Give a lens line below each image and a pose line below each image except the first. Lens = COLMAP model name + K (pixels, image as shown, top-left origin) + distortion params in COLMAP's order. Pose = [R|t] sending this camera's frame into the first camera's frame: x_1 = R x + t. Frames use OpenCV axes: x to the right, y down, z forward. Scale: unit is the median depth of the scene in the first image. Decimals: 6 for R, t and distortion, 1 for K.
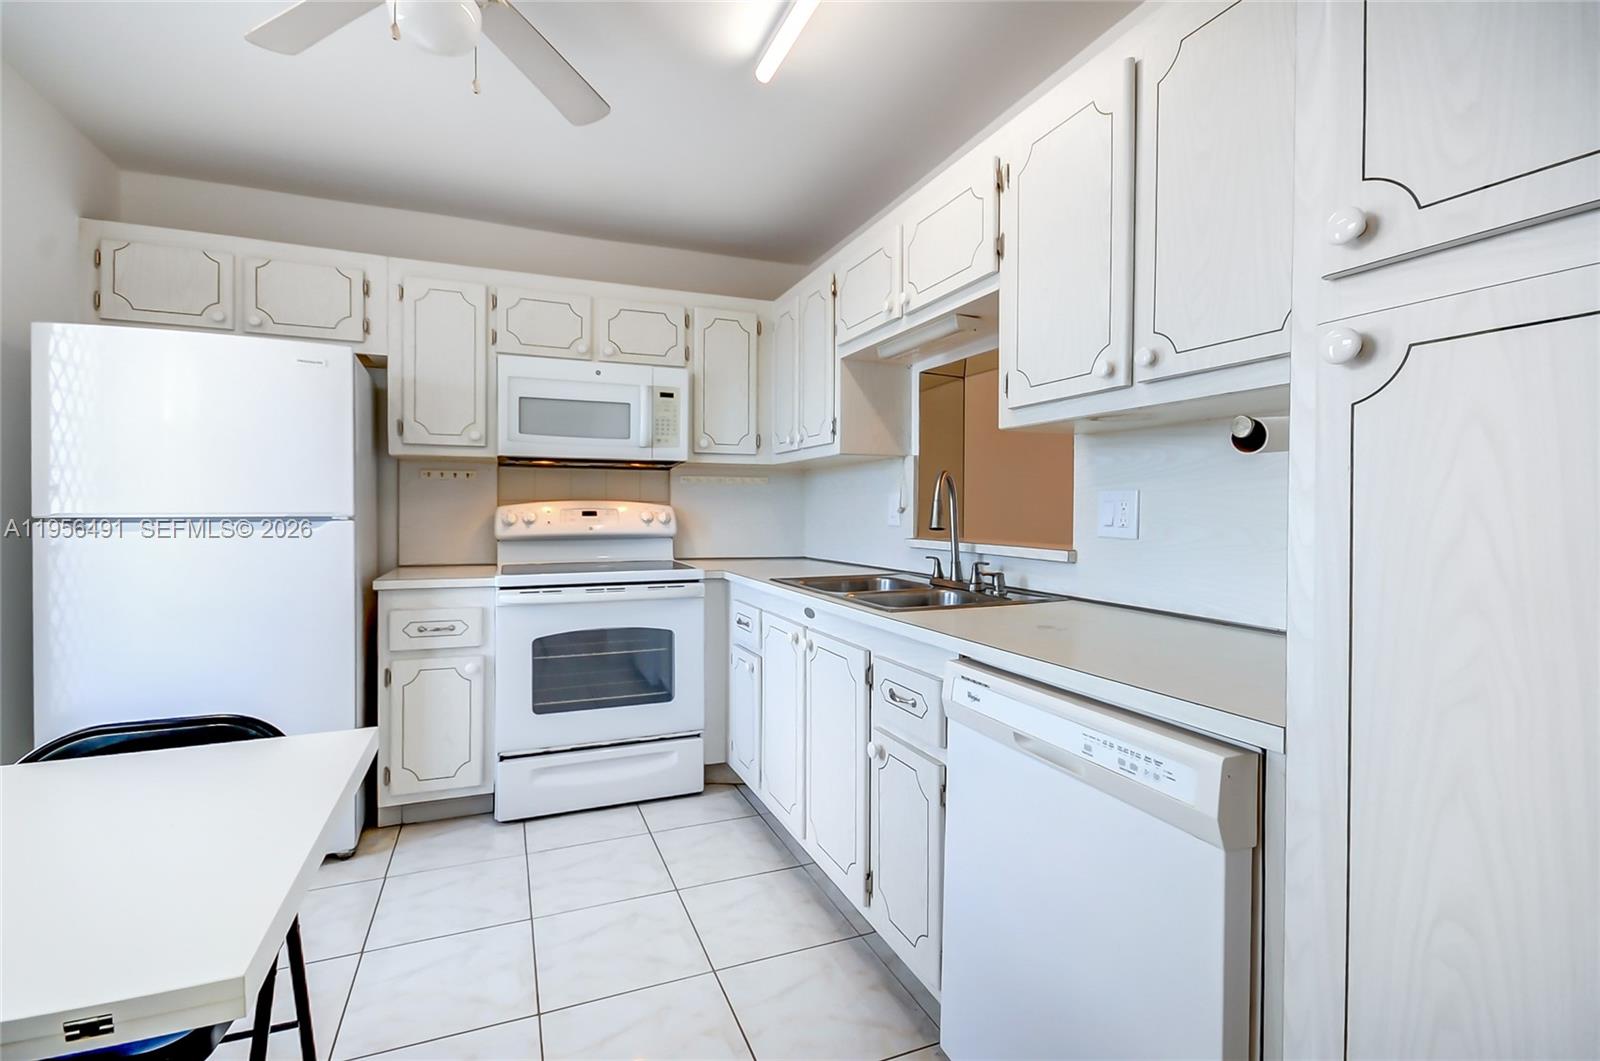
lens RADIAL K [[708.4, 0, 804.9], [0, 708.4, 521.3], [0, 0, 1]] dist [0.002794, -0.004096]
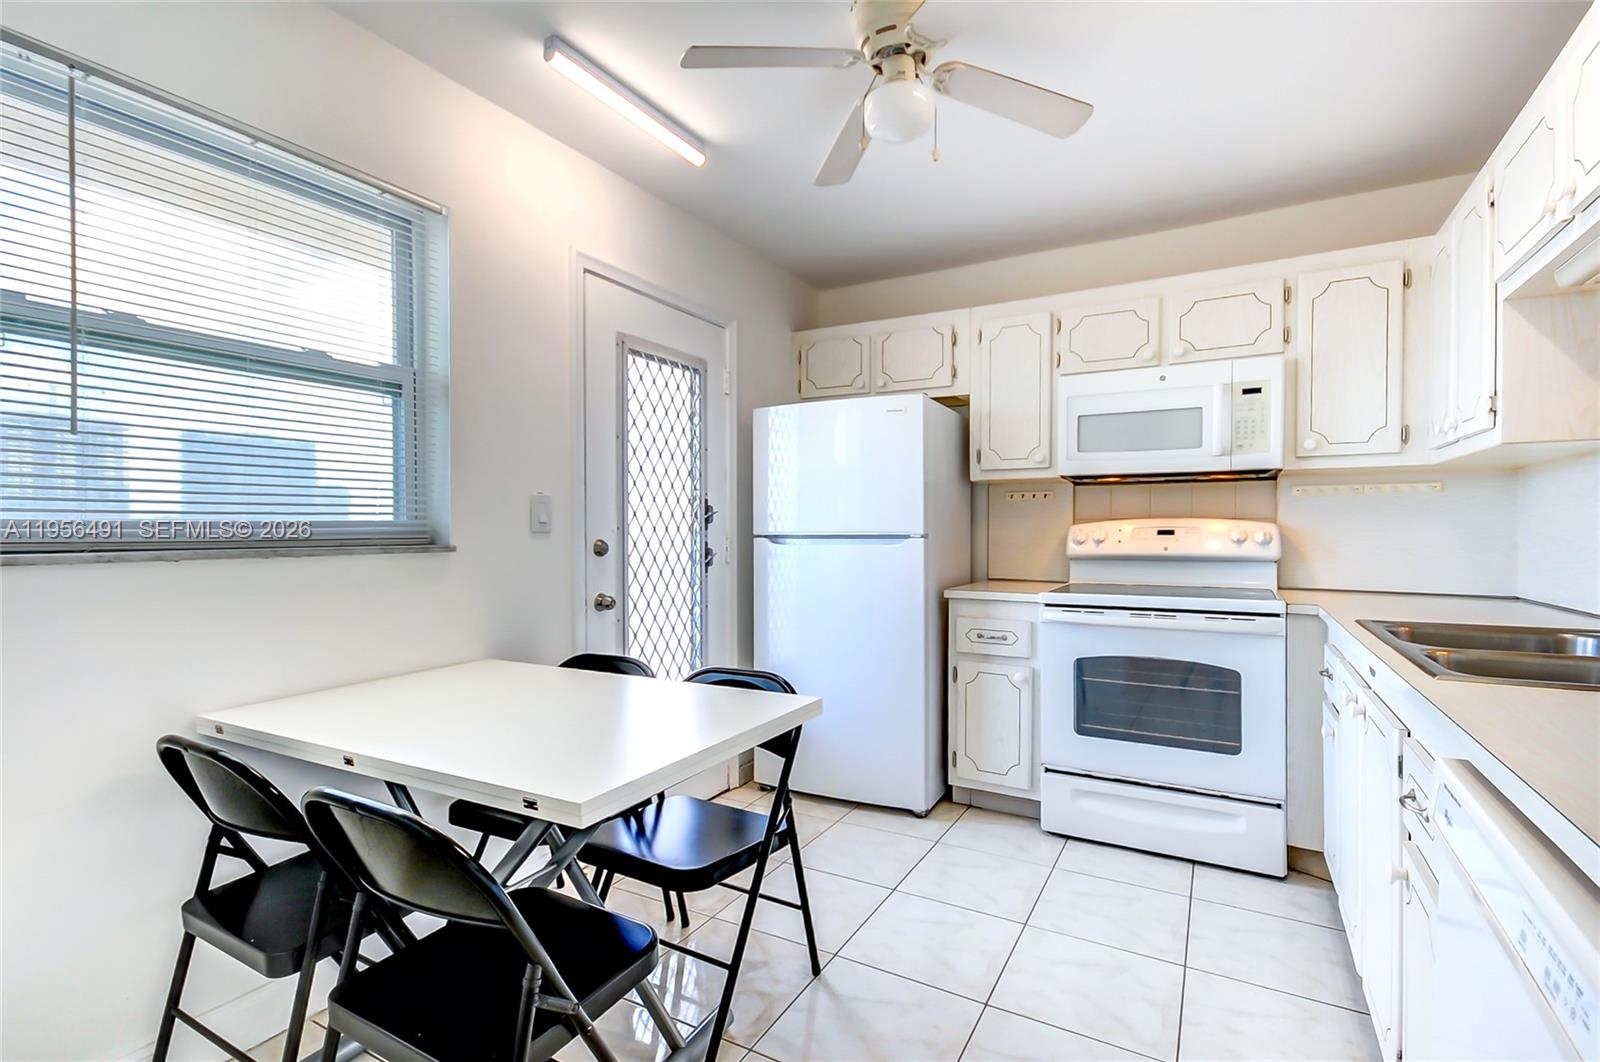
lens RADIAL K [[726.6, 0, 800.3], [0, 726.6, 540.9], [0, 0, 1]] dist [0.000519, -0.000691]
pose [[0.625981, 0.009916, -0.779775, 0.155327], [-0.008844, 0.999945, 0.005617, -0.001121], [0.779788, 0.003380, 0.626034, 0.052711]]
